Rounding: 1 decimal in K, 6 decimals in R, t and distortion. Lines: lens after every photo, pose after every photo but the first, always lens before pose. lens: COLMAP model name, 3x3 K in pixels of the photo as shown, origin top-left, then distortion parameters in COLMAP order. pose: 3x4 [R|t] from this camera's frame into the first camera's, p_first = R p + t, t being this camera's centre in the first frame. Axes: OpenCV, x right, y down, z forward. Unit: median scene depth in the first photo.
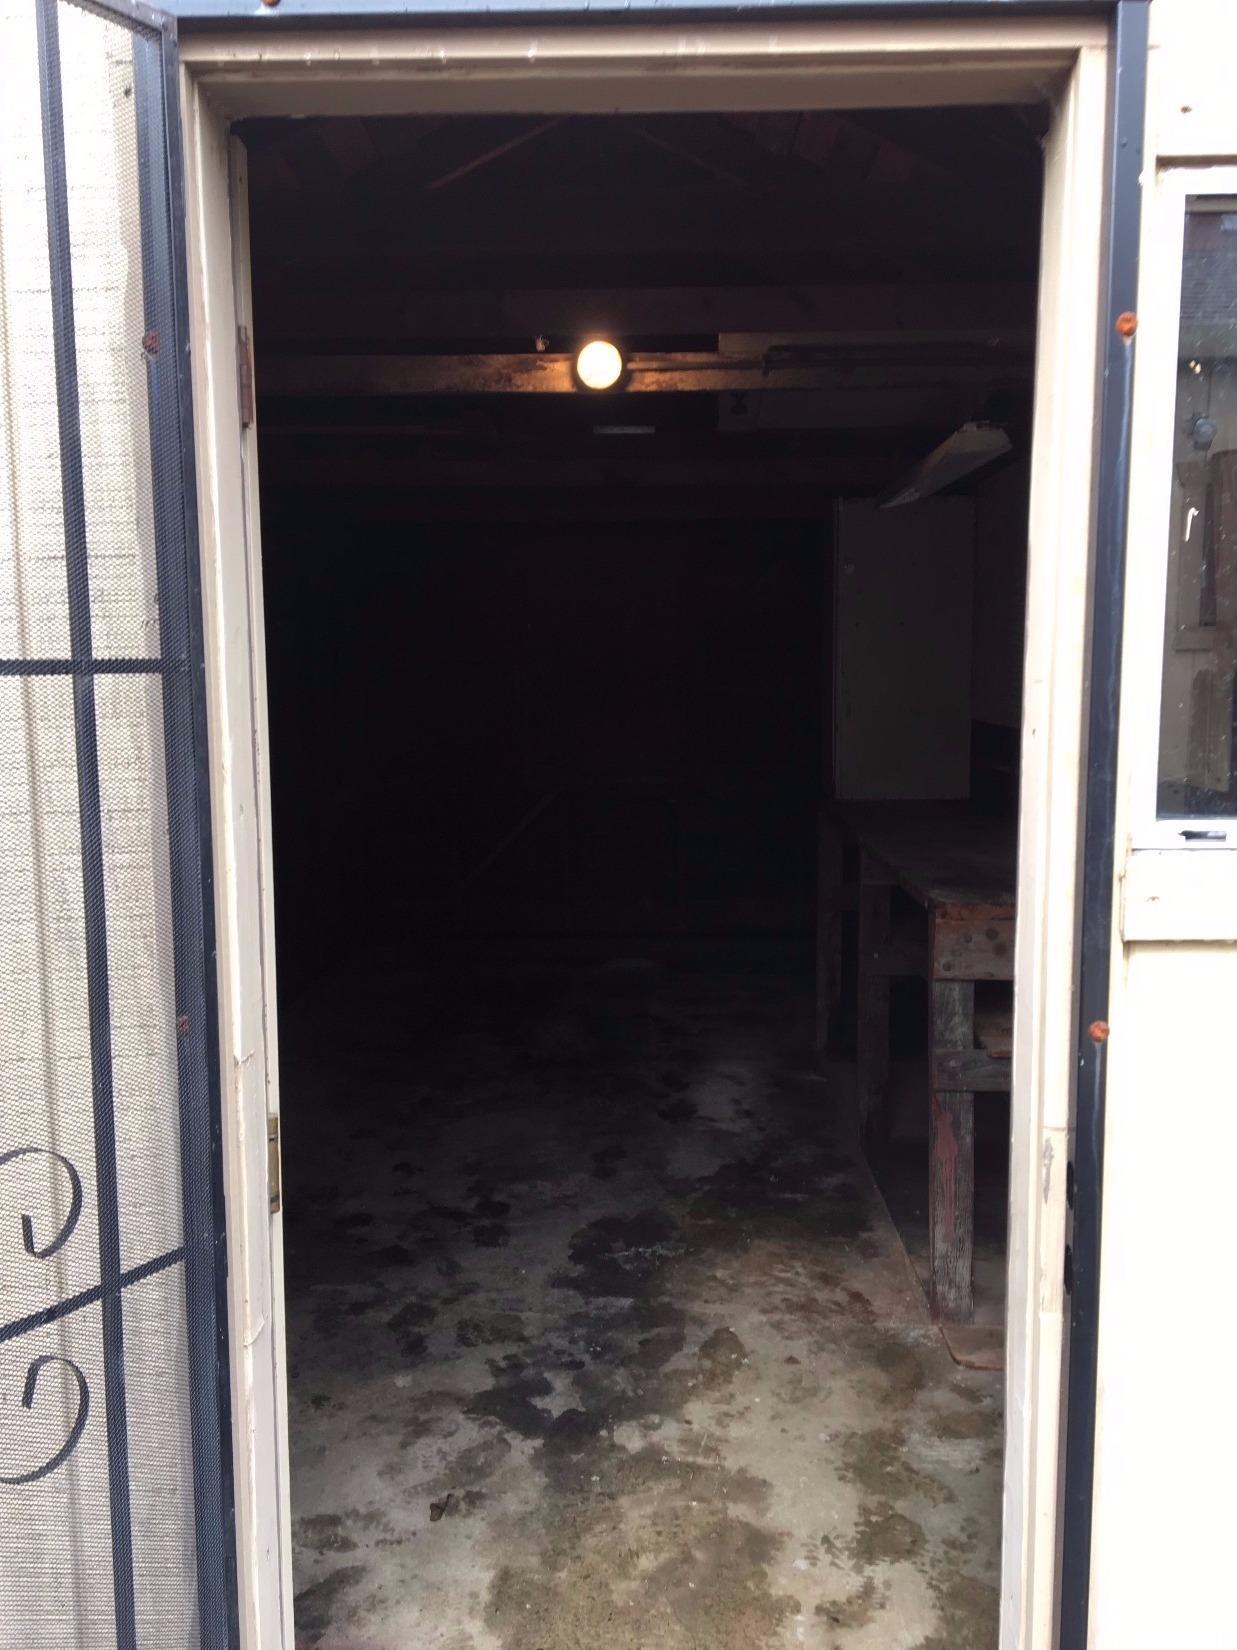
lens RADIAL K [[1383.2, 0, 618.8], [0, 1383.2, 826.6], [0, 0, 1]] dist [0.044157, -0.047957]
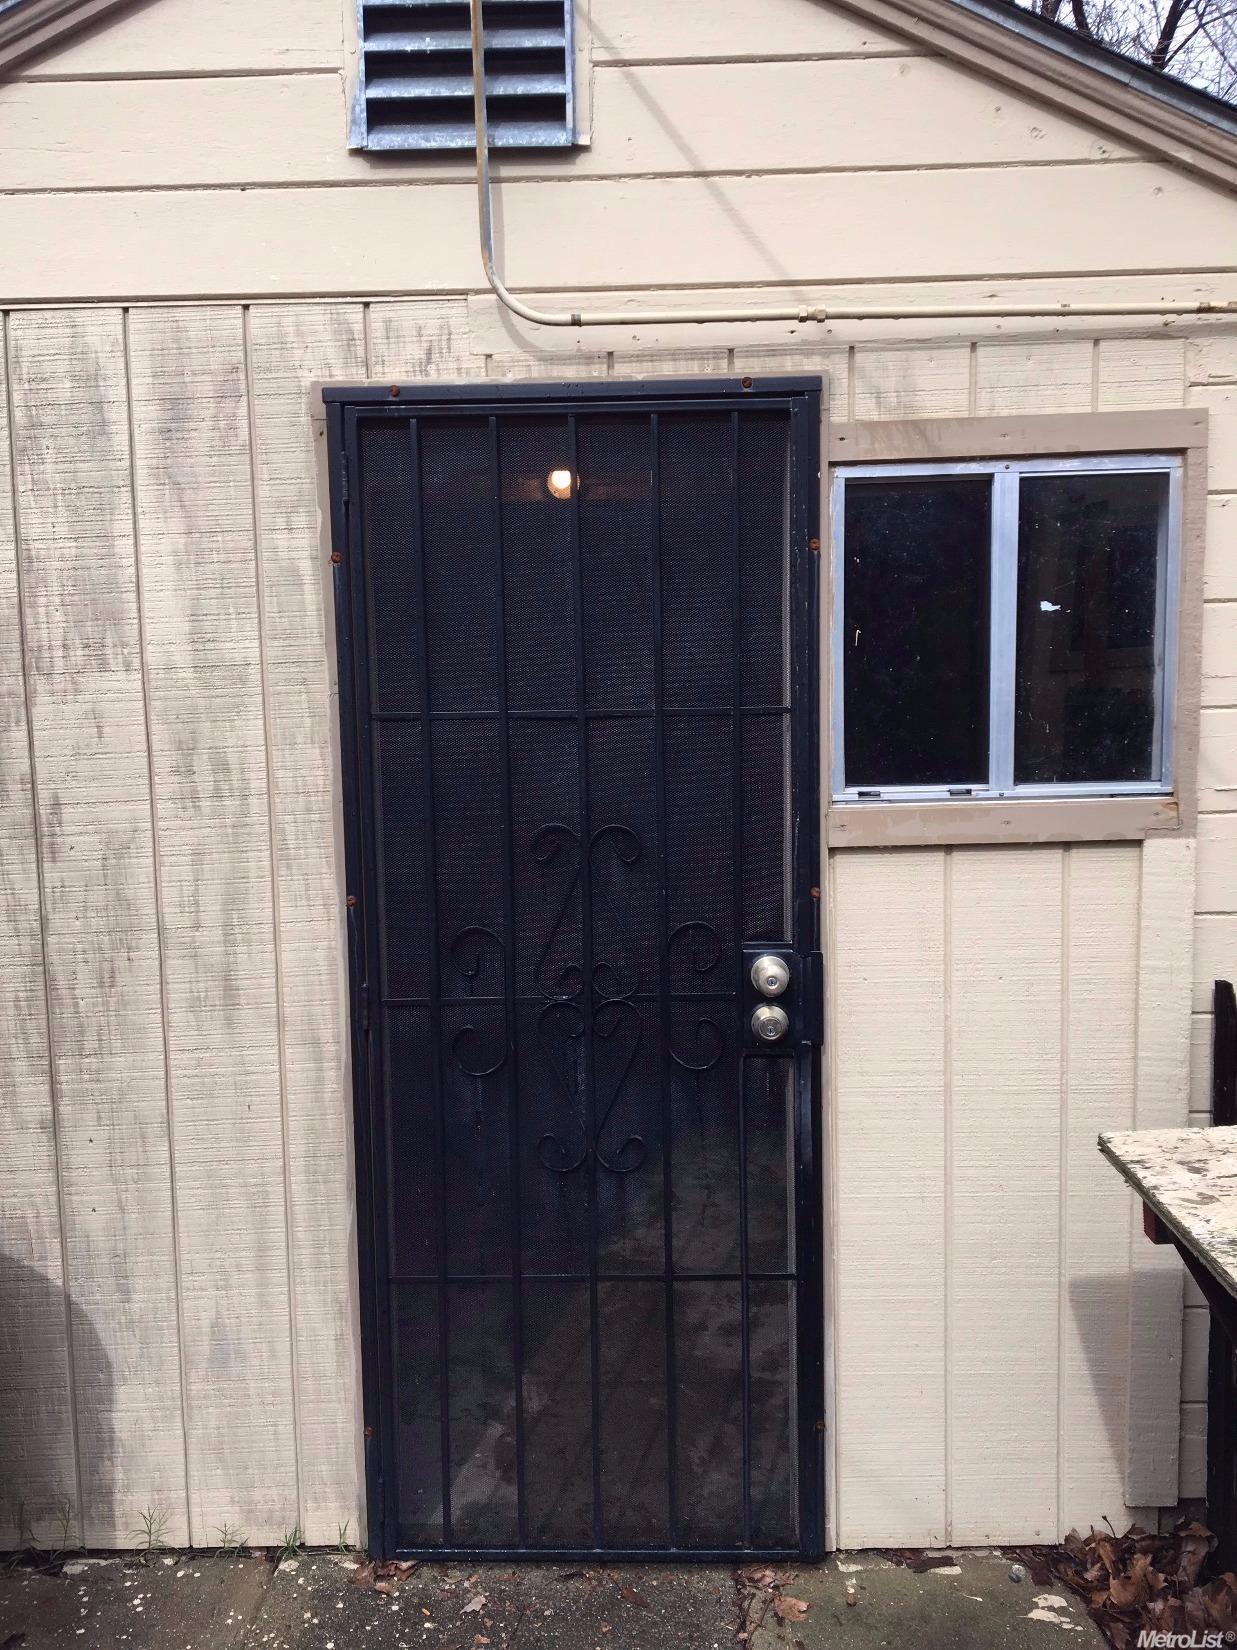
lens RADIAL K [[1383.2, 0, 618.0], [0, 1383.2, 824.1], [0, 0, 1]] dist [0.044157, -0.047957]
pose [[0.999606, -0.018143, 0.021401, 0.021775], [0.018343, 0.999789, -0.009222, 0.060605], [-0.021229, 0.009611, 0.999728, -0.958902]]
